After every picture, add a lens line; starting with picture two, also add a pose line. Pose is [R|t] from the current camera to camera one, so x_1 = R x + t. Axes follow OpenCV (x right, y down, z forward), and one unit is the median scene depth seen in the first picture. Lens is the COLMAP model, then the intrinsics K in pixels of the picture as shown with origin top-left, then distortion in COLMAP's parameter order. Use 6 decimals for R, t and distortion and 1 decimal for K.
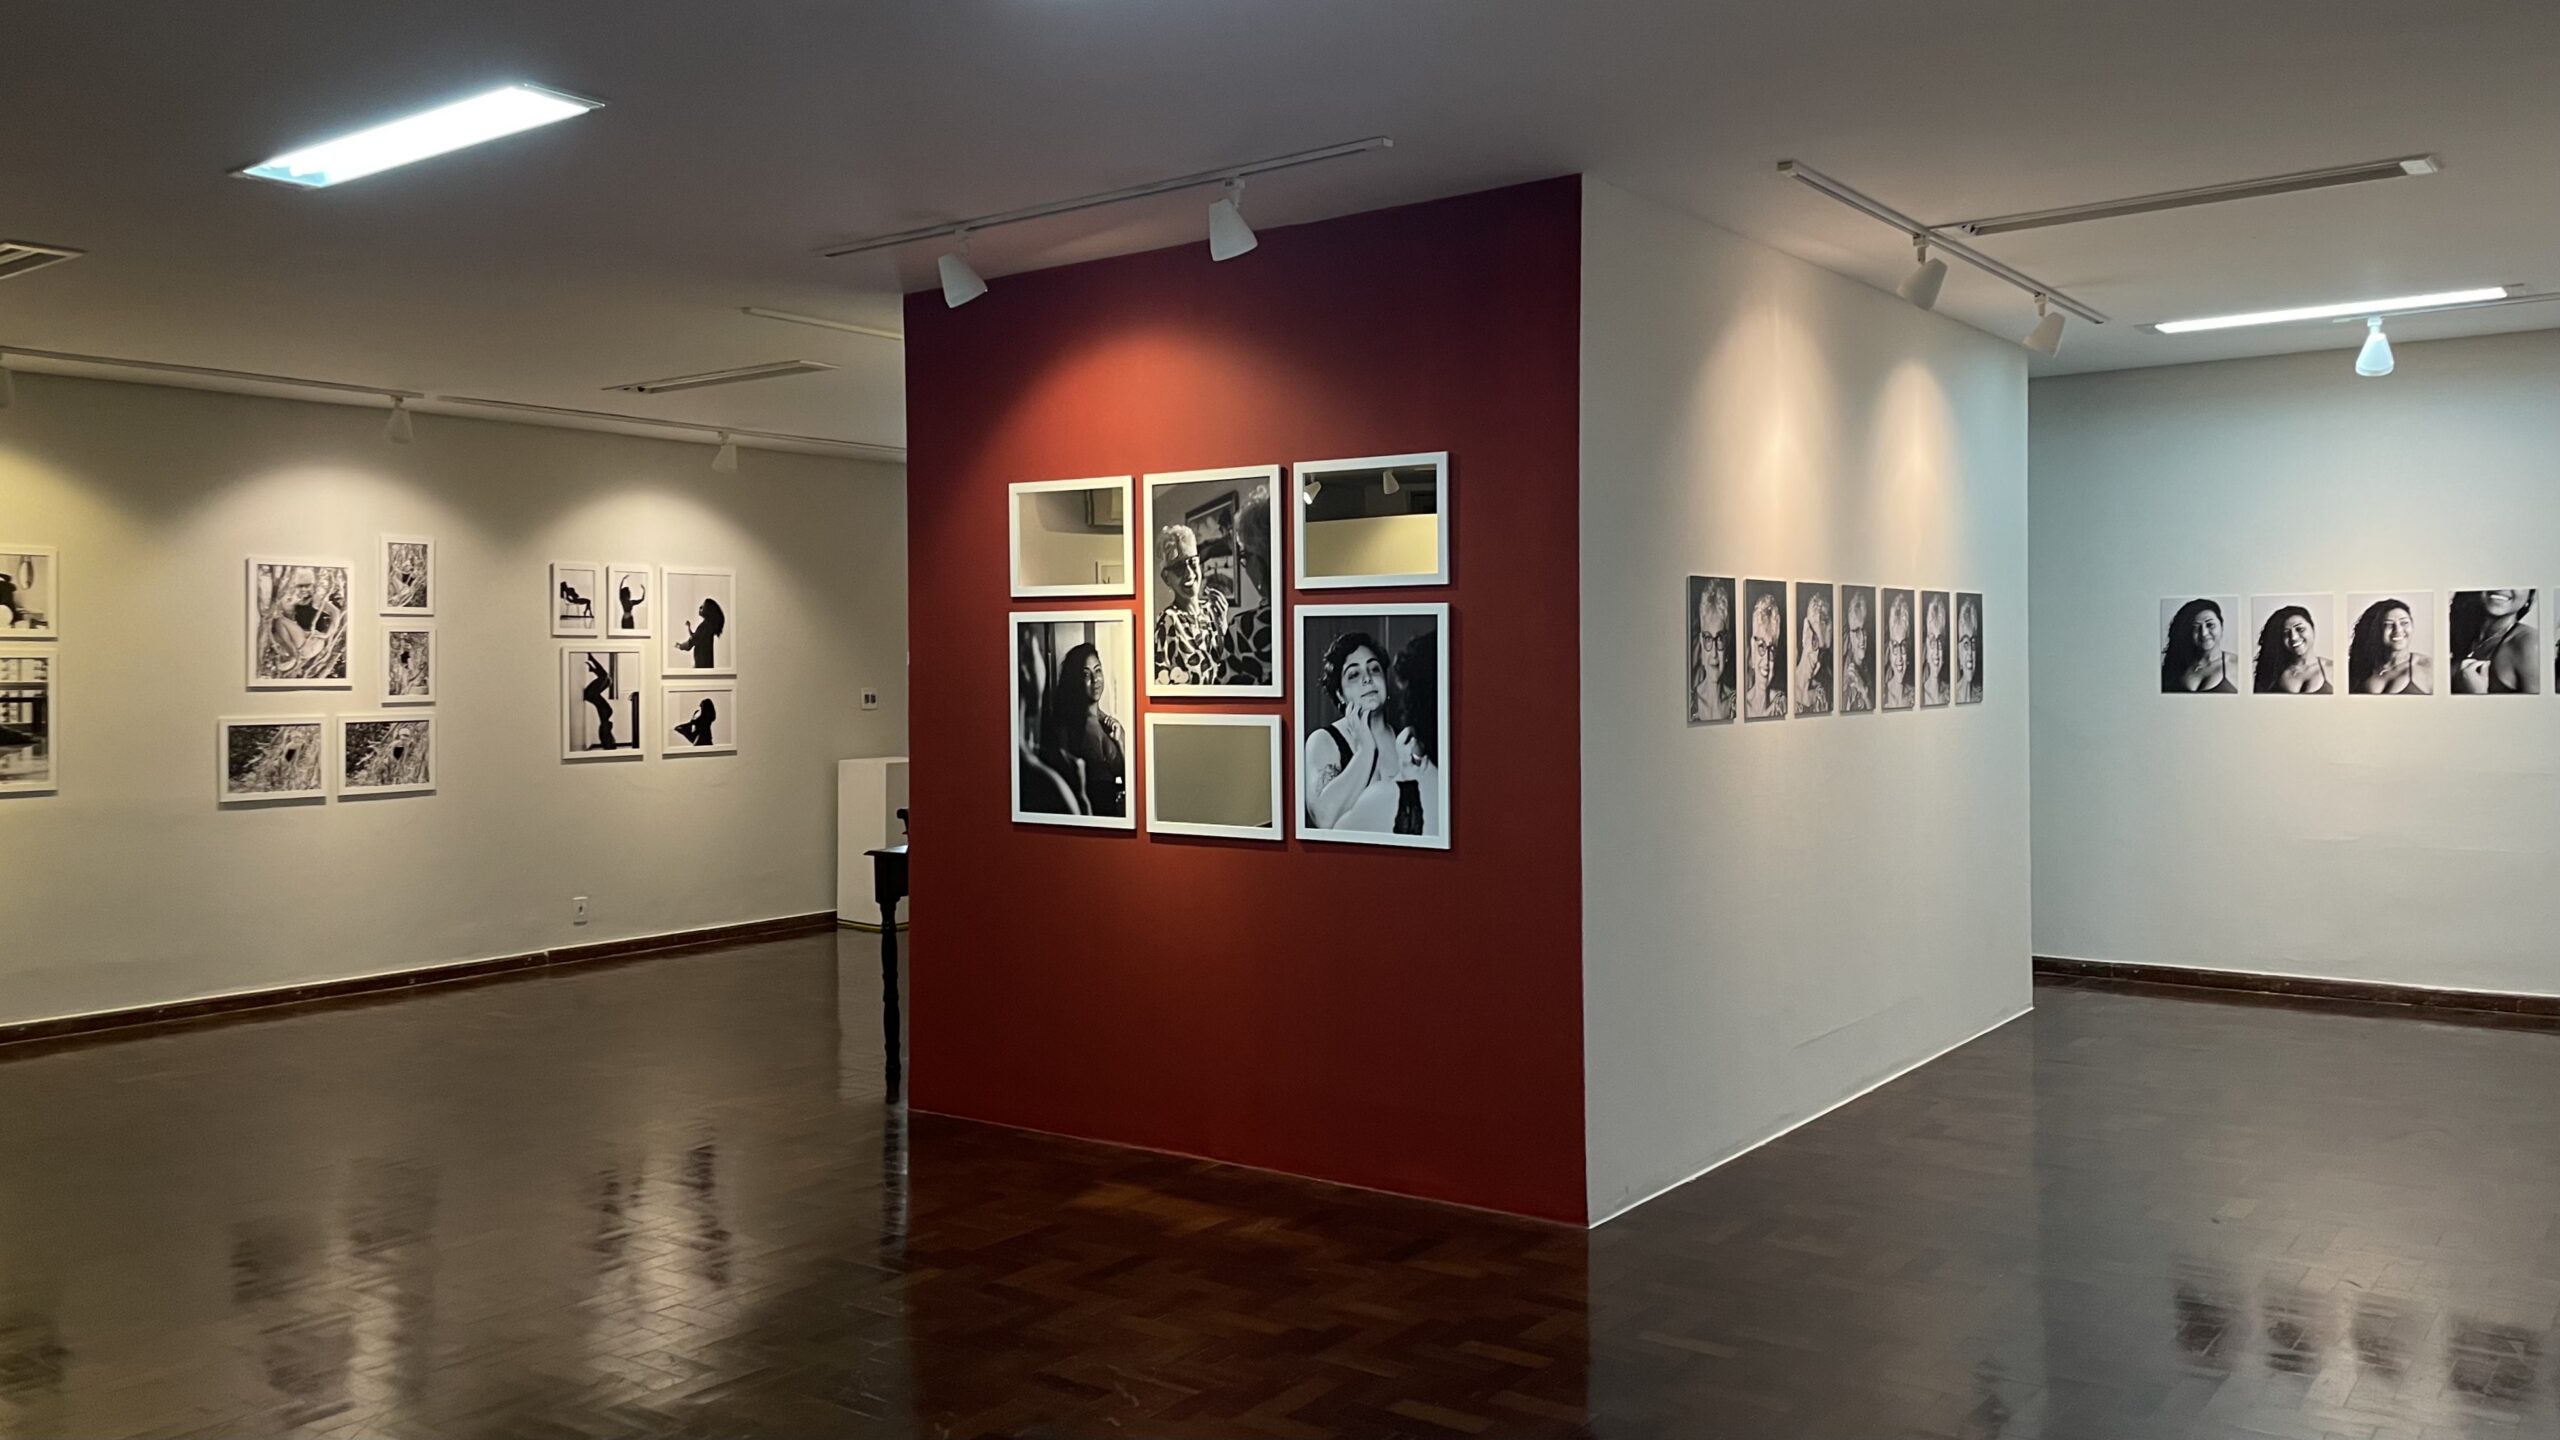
lens RADIAL K [[1978.6, 0, 1277.0], [0, 1978.6, 697.3], [0, 0, 1]] dist [-0.002436, -0.000040]
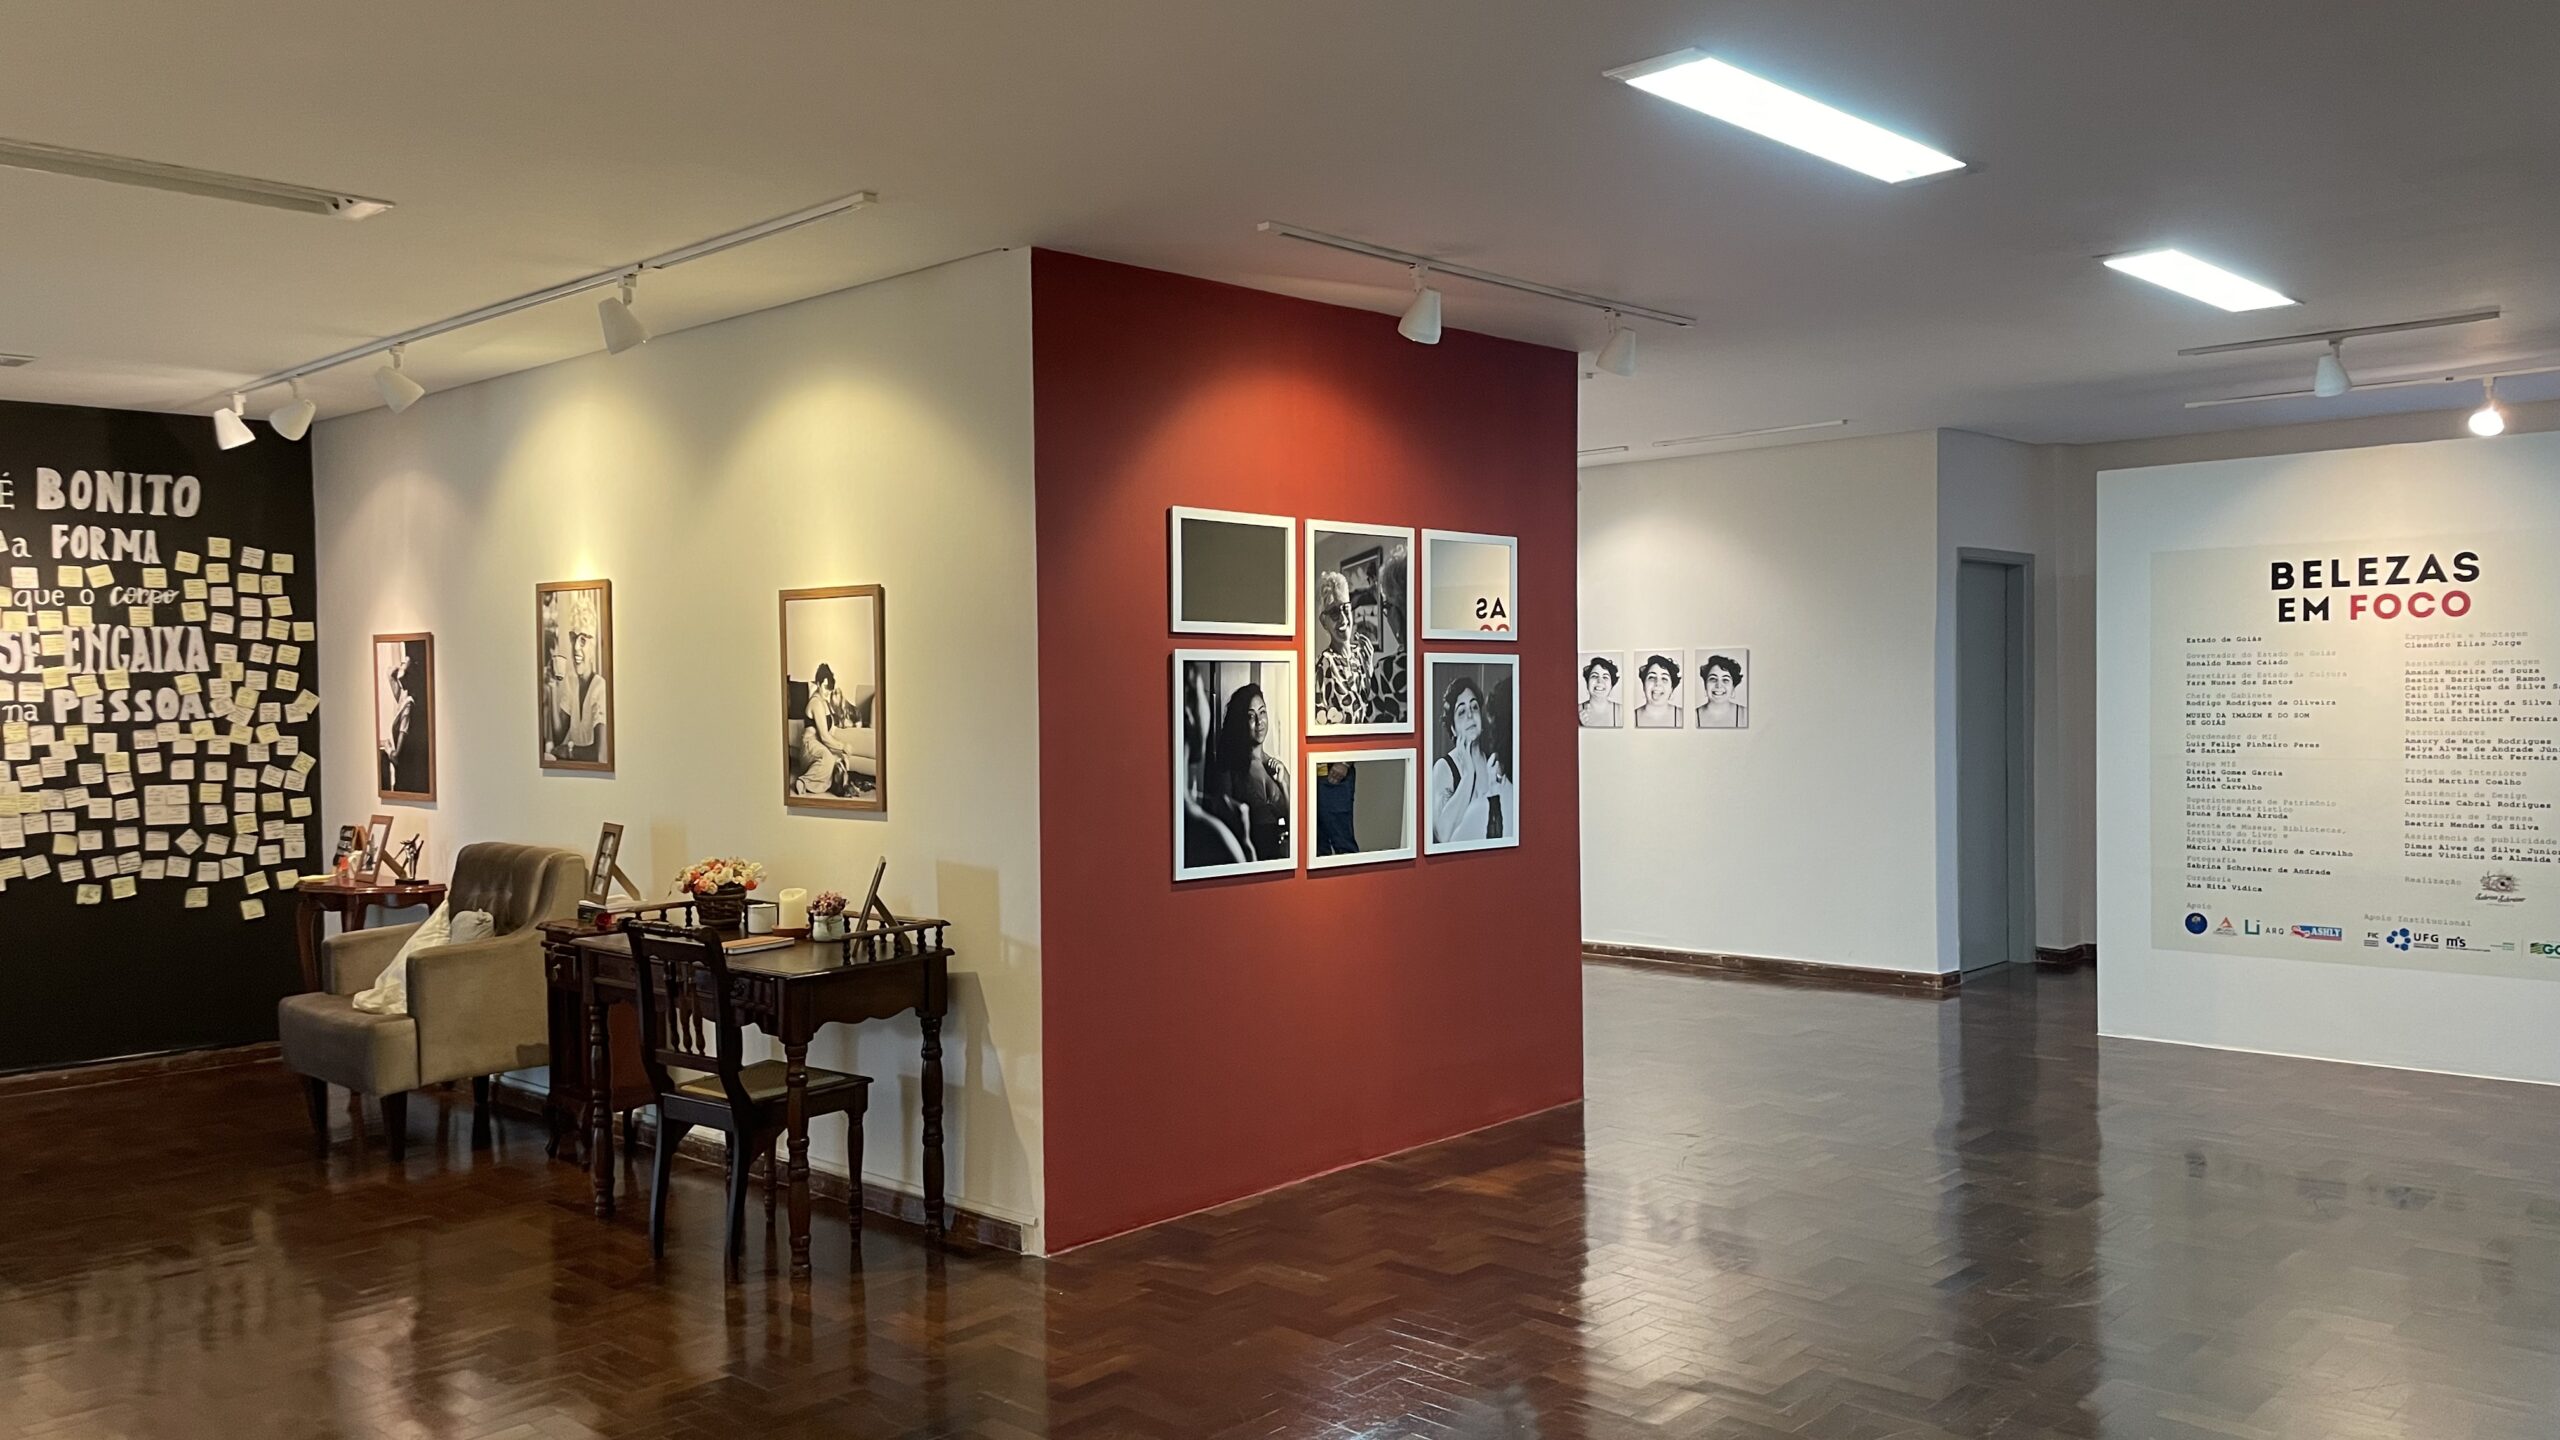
lens RADIAL K [[1978.6, 0, 1276.9], [0, 1978.6, 730.7], [0, 0, 1]] dist [-0.002436, -0.000040]
pose [[0.122299, -0.020969, 0.992272, -1.102354], [0.020819, 0.999611, 0.018558, -0.023245], [-0.992275, 0.018389, 0.122688, 0.908240]]
